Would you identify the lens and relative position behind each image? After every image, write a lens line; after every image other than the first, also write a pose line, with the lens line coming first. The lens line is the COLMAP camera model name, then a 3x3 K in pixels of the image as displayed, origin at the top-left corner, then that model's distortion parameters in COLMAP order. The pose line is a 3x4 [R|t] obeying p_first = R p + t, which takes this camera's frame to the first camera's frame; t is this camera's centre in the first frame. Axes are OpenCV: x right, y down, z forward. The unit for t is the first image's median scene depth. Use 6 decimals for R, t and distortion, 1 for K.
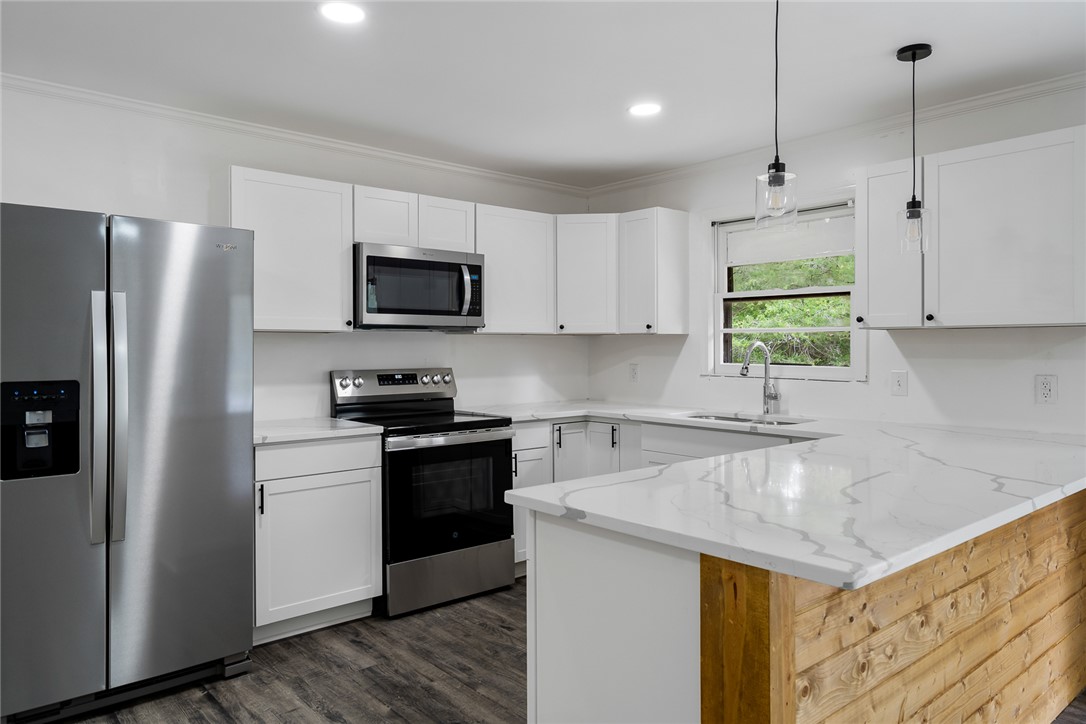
lens RADIAL K [[732.0, 0, 542.8], [0, 732.0, 357.9], [0, 0, 1]] dist [-0.001190, 0.001499]
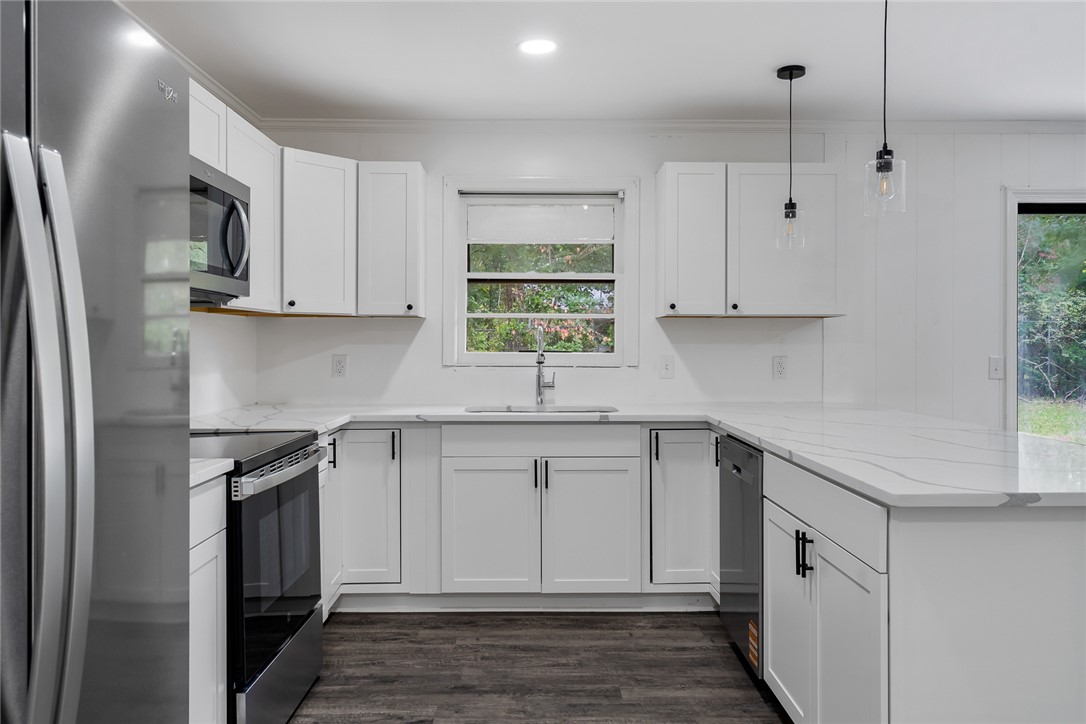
lens RADIAL K [[781.5, 0, 544.7], [0, 781.5, 356.8], [0, 0, 1]] dist [-0.002067, 0.000602]
pose [[0.639494, -0.010179, 0.768728, -0.474436], [0.010028, 0.999938, 0.004899, 0.010722], [-0.768730, 0.004576, 0.639557, 0.364585]]
